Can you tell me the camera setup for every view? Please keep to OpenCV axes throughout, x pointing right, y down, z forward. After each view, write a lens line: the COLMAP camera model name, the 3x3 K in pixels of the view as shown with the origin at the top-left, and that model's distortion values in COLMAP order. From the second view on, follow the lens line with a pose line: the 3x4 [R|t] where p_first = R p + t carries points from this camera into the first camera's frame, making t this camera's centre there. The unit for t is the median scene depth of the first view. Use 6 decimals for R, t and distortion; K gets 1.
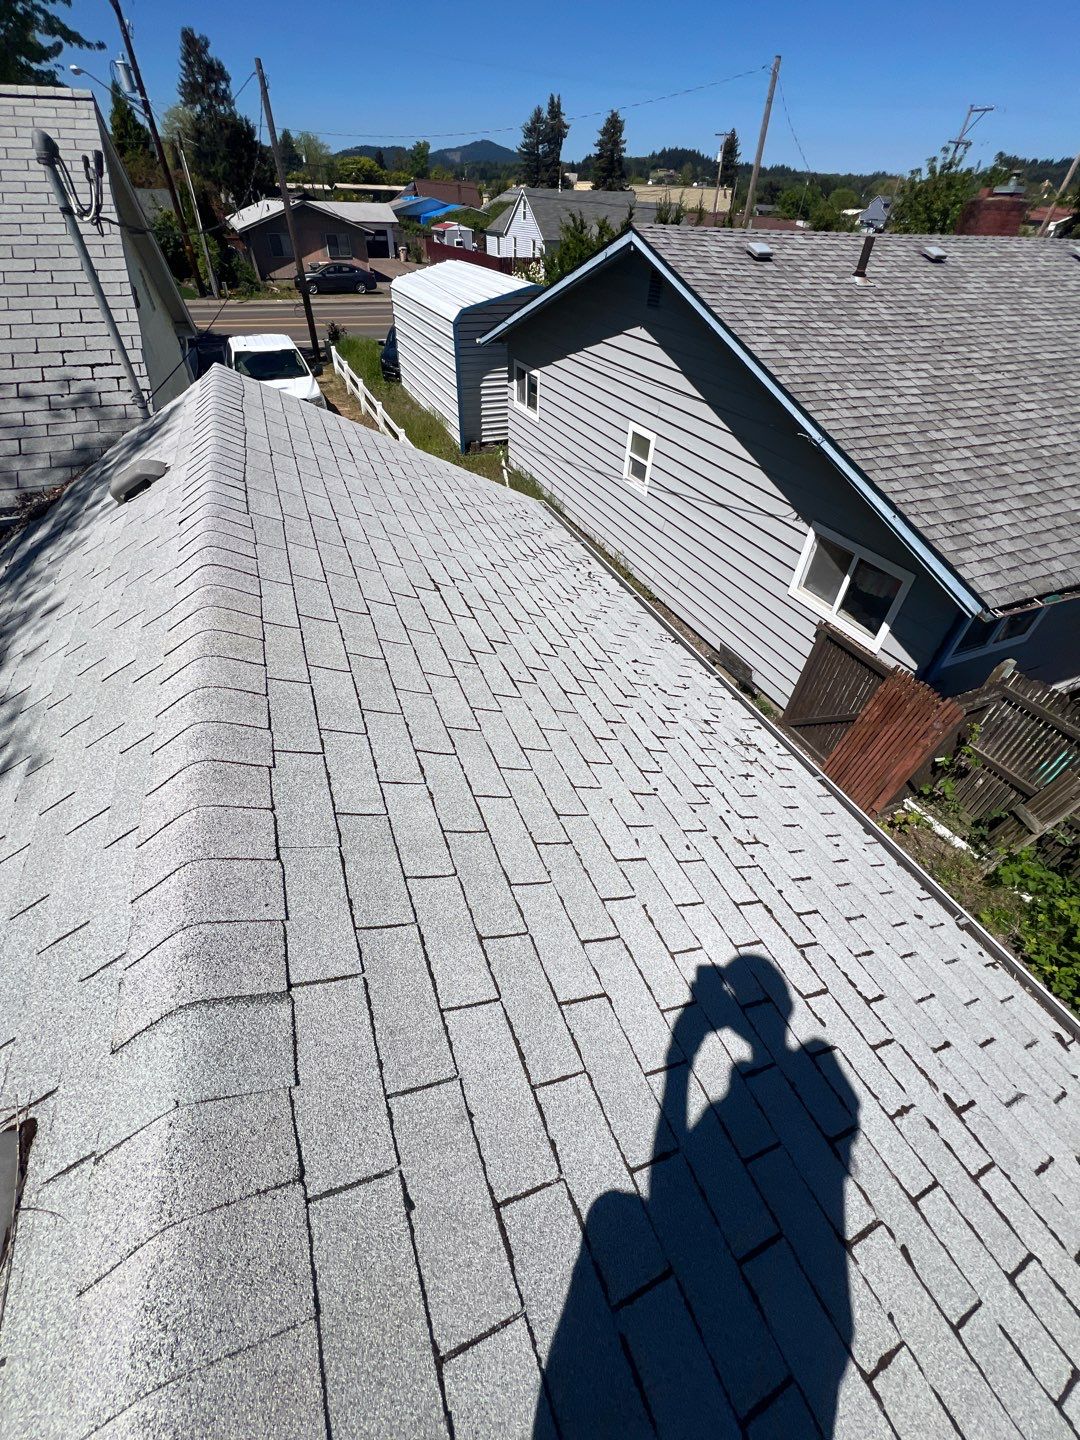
lens RADIAL K [[575.0, 0, 539.7], [0, 575.0, 718.1], [0, 0, 1]] dist [0.000017, 0.000158]
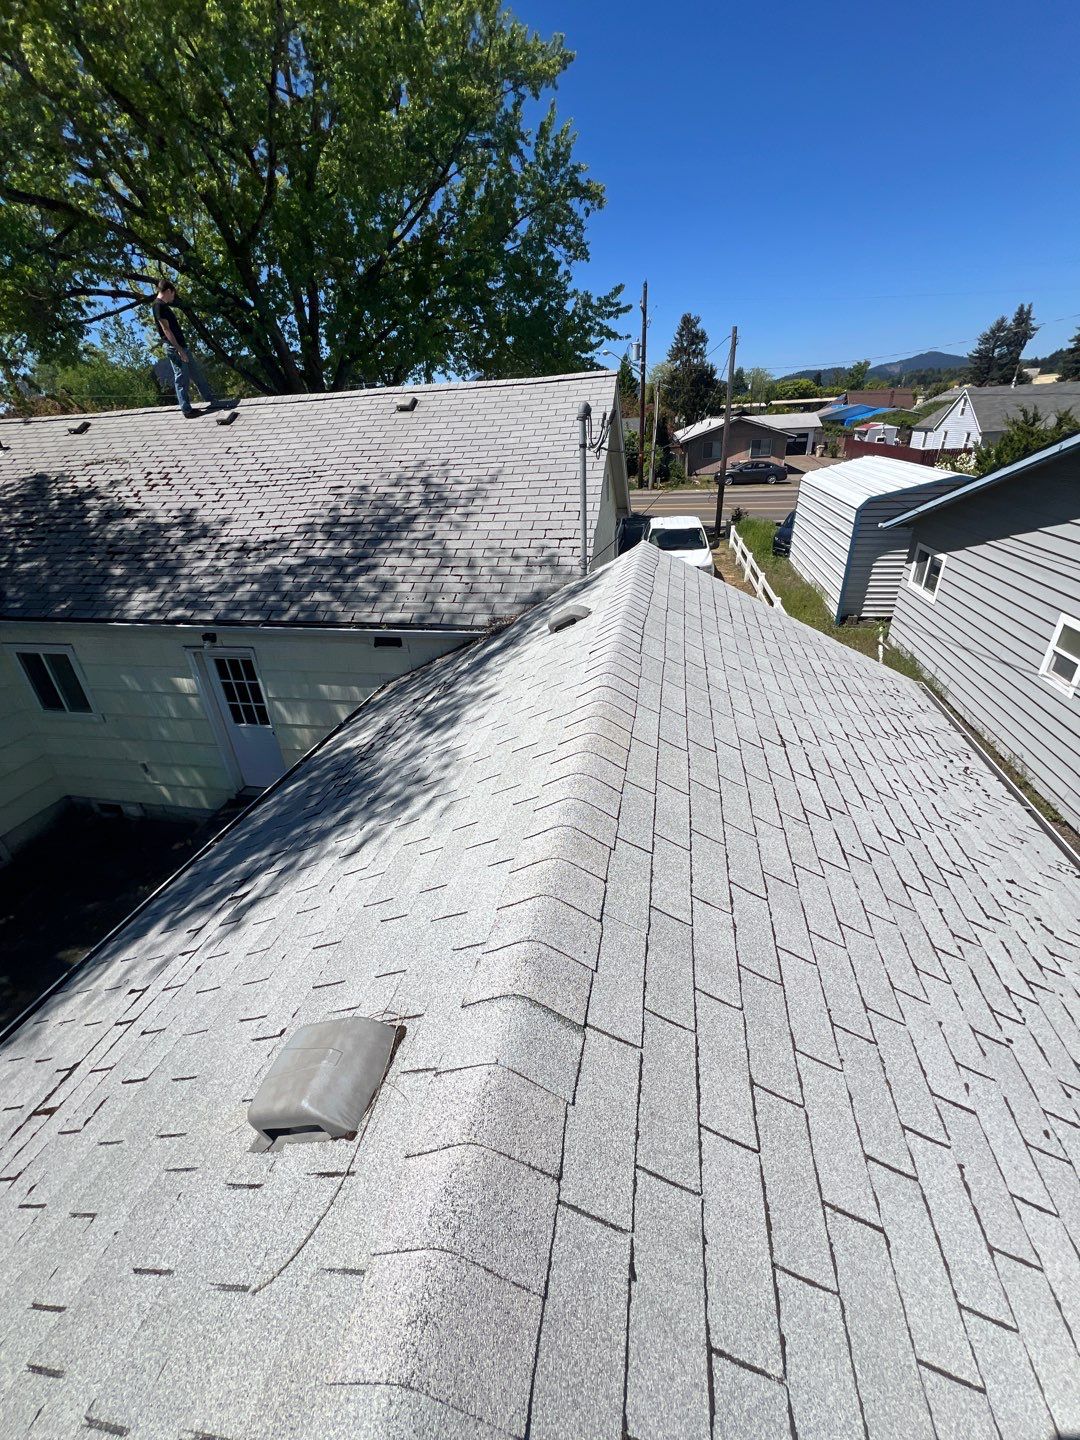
lens RADIAL K [[575.0, 0, 539.7], [0, 575.0, 718.1], [0, 0, 1]] dist [0.000017, 0.000158]
pose [[0.825500, 0.197967, -0.528544, -0.002124], [-0.322124, 0.934221, -0.153192, 0.022798], [0.463450, 0.296716, 0.834969, -0.061319]]
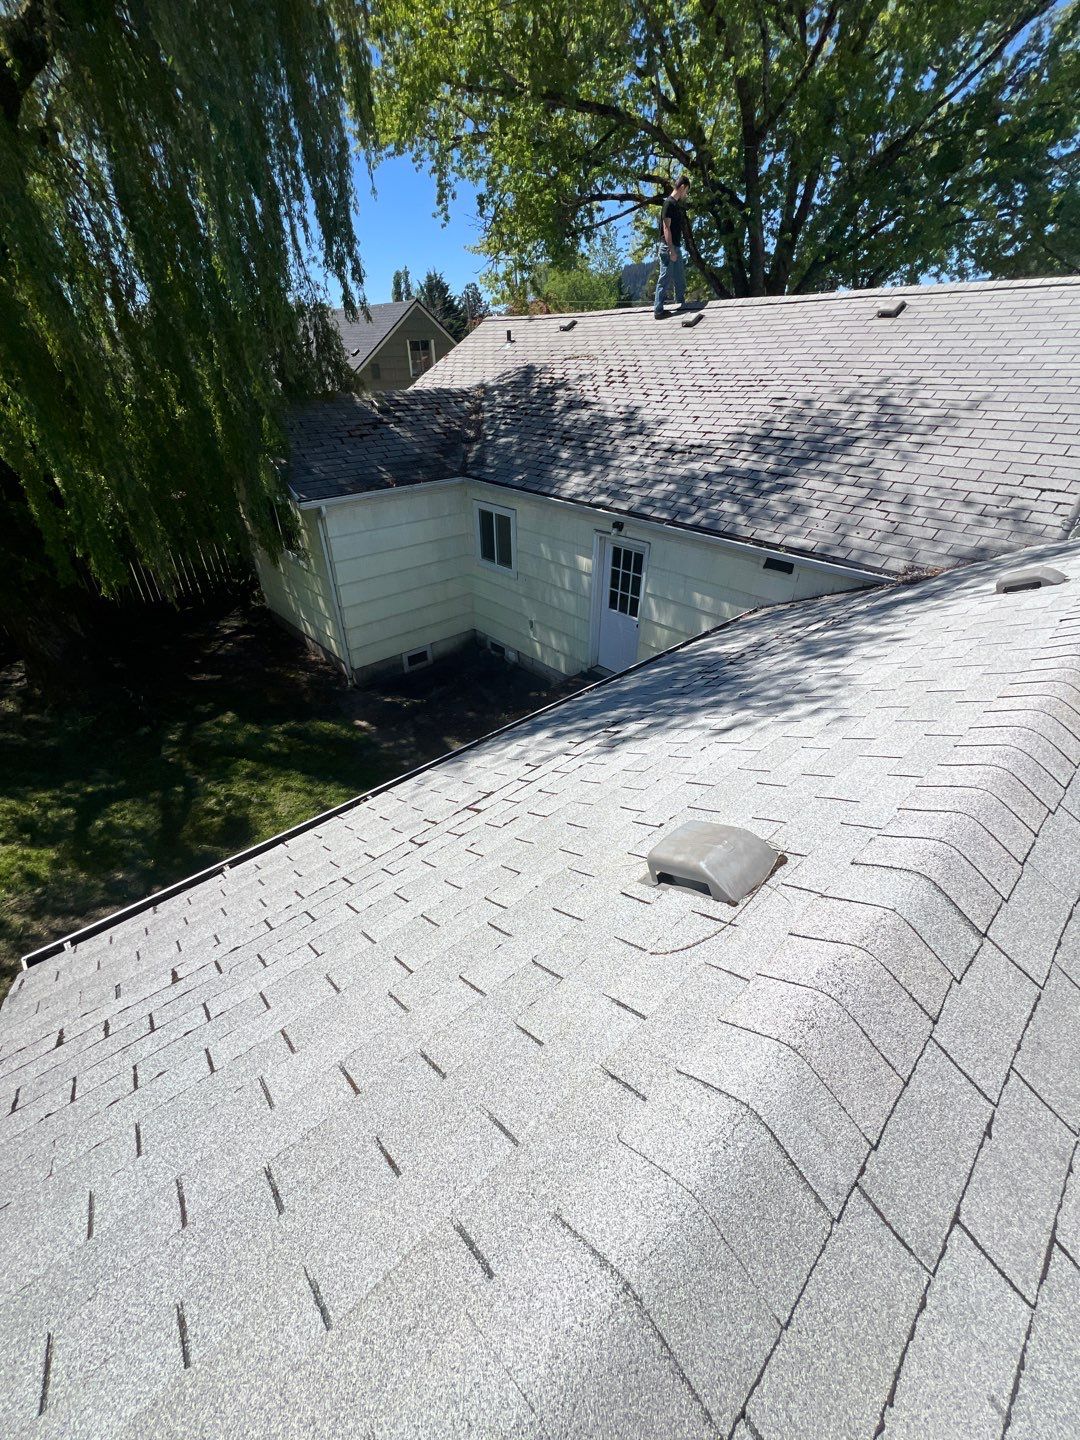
lens RADIAL K [[575.0, 0, 539.7], [0, 575.0, 718.1], [0, 0, 1]] dist [0.000017, 0.000158]
pose [[0.340242, 0.484874, -0.805688, -0.002640], [-0.620555, 0.759523, 0.195031, 0.123956], [0.706504, 0.433615, 0.559312, -0.133394]]
